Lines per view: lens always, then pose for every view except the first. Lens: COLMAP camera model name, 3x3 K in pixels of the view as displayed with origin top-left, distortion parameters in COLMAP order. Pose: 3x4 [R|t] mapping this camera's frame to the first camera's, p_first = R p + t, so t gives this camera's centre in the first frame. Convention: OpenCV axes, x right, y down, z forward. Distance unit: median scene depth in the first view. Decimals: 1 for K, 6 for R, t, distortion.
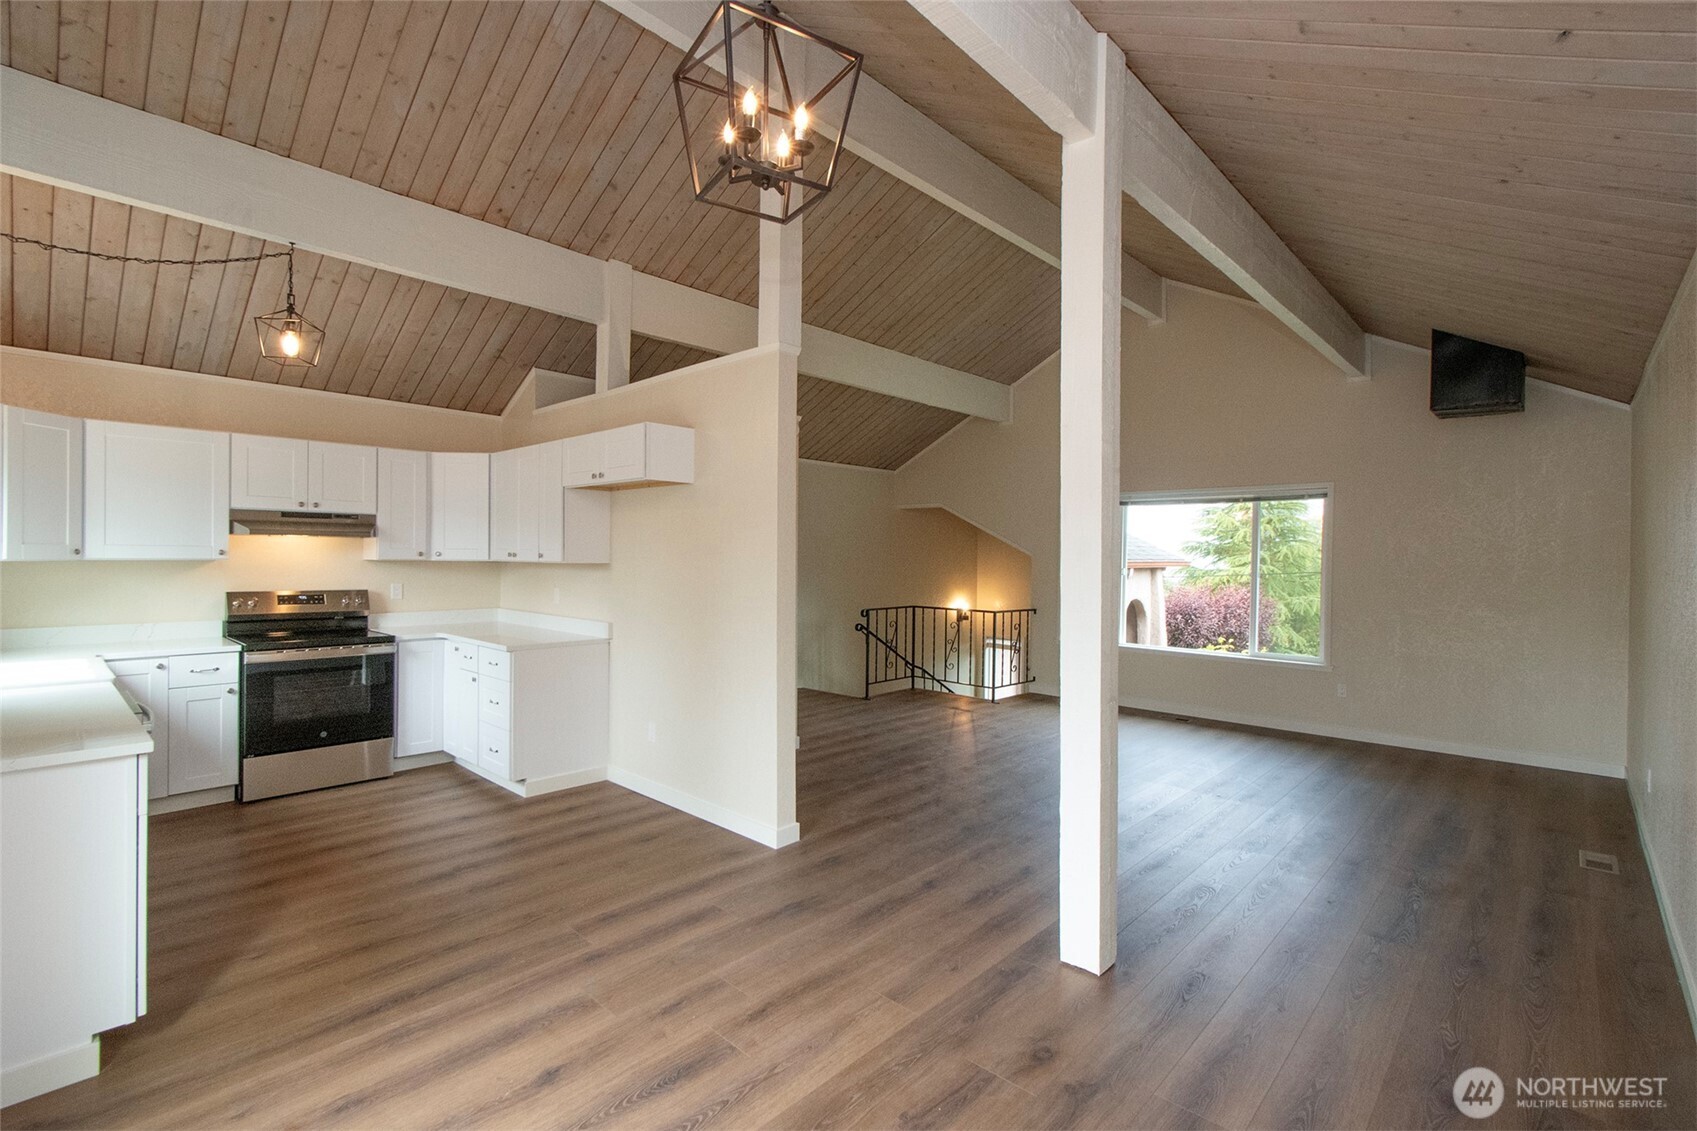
lens RADIAL K [[763.0, 0, 860.7], [0, 763.0, 562.9], [0, 0, 1]] dist [0.002679, -0.000226]
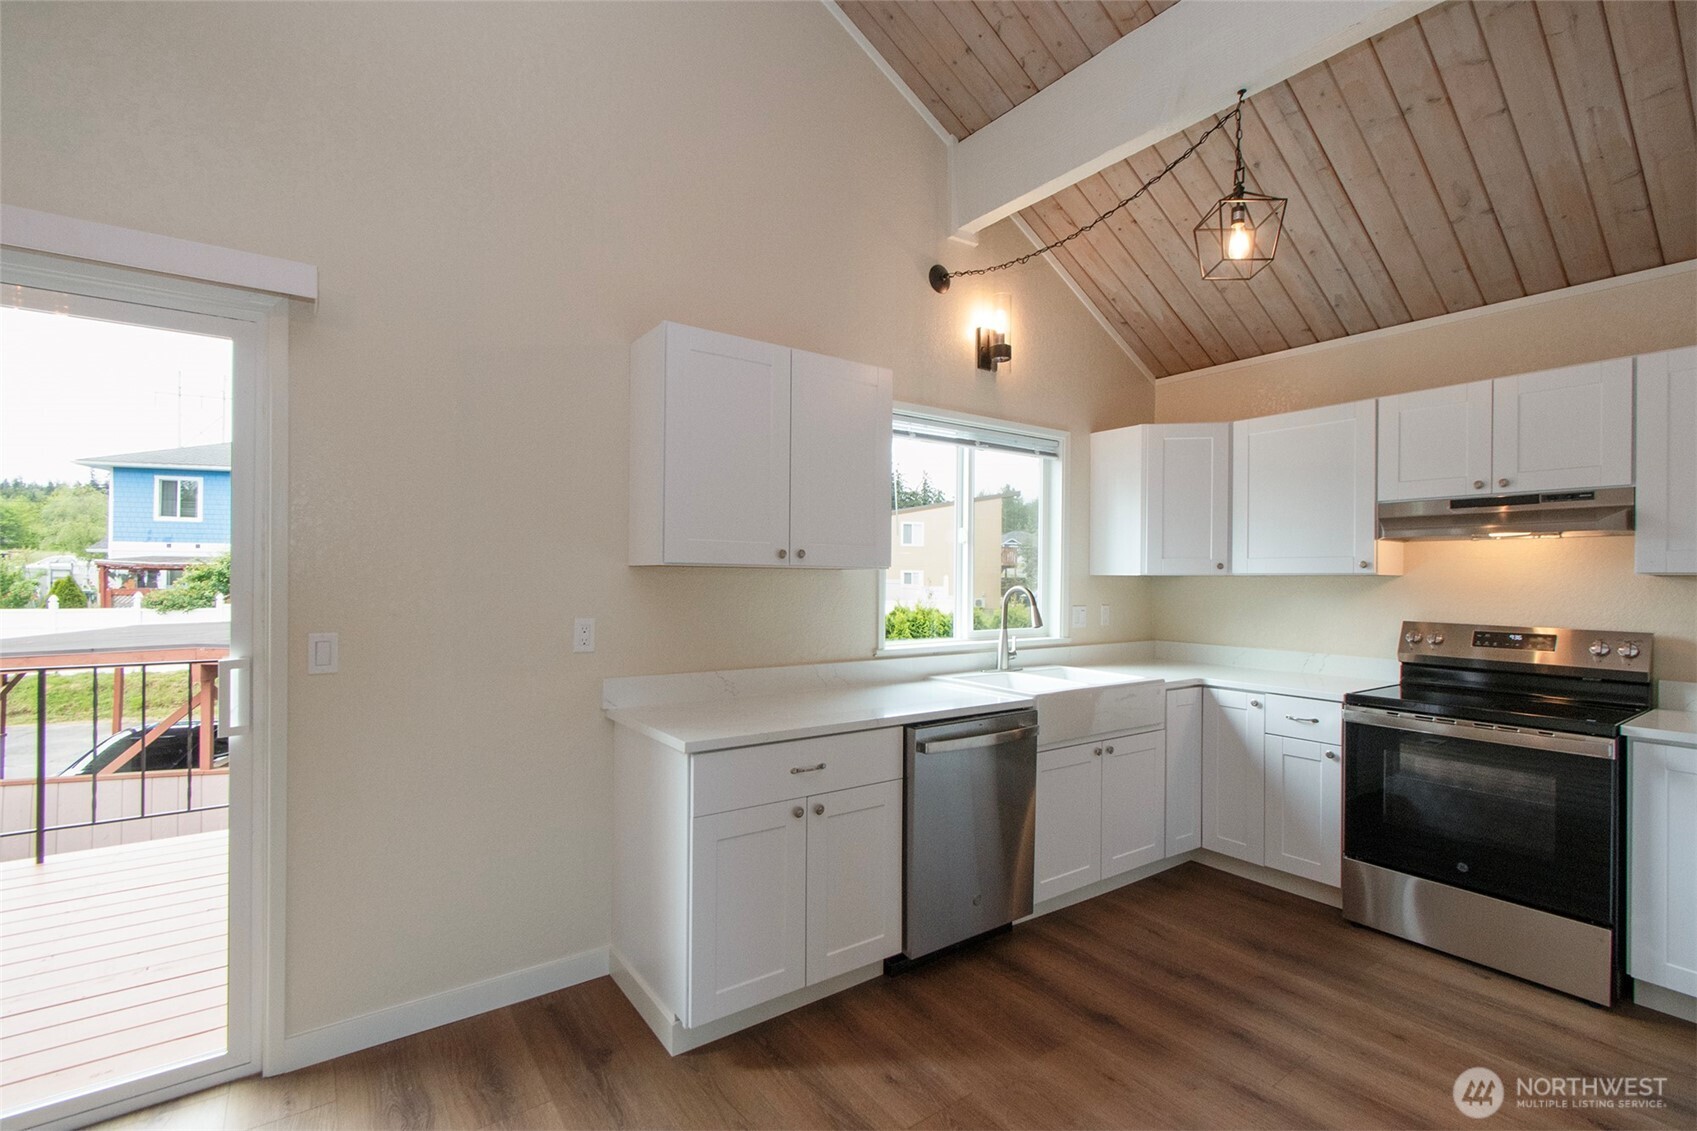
lens RADIAL K [[755.4, 0, 830.9], [0, 755.4, 577.5], [0, 0, 1]] dist [0.002795, -0.000344]
pose [[-0.215676, -0.015543, -0.976341, -0.019603], [-0.020954, 0.999717, -0.011287, 0.015050], [0.976240, 0.018024, -0.215941, 0.570541]]
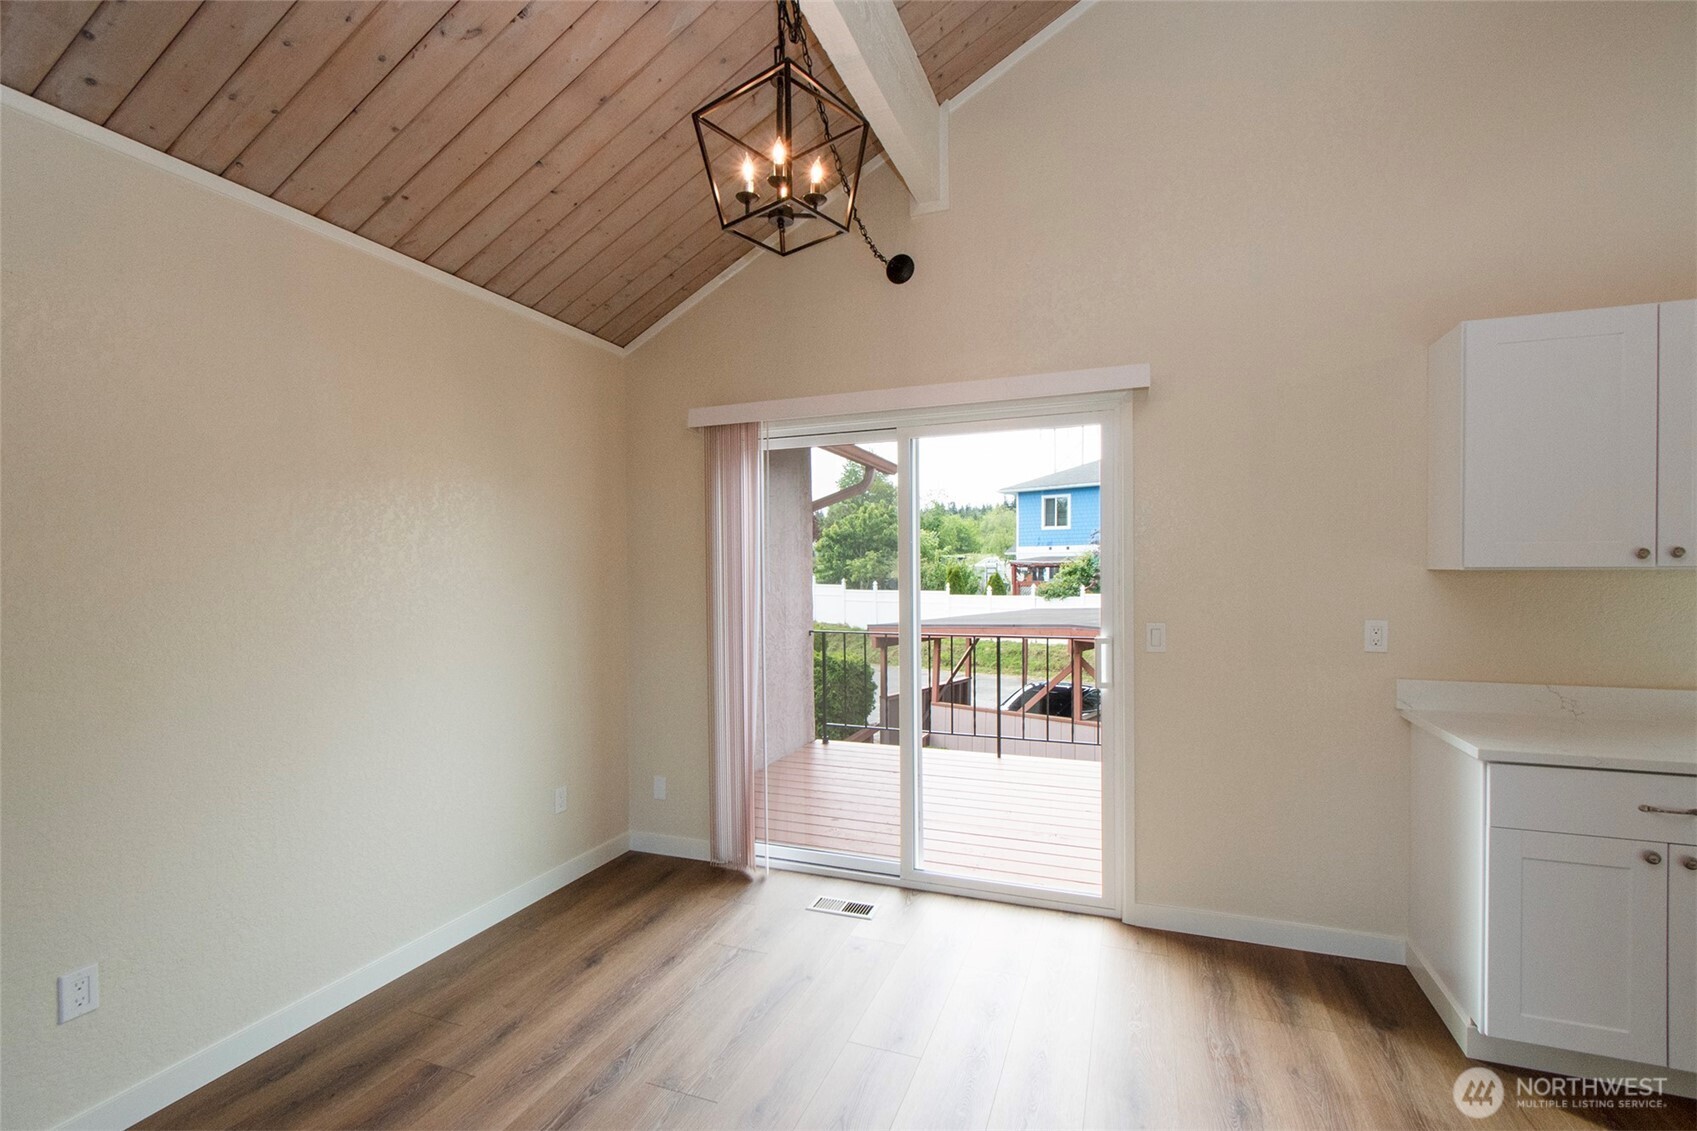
lens RADIAL K [[769.2, 0, 854.0], [0, 769.2, 575.0], [0, 0, 1]] dist [-0.001400, -0.000455]
pose [[-0.925424, -0.005446, -0.378893, 0.067096], [-0.011528, 0.999839, 0.013786, 0.005245], [0.378757, 0.017126, -0.925338, 0.660517]]
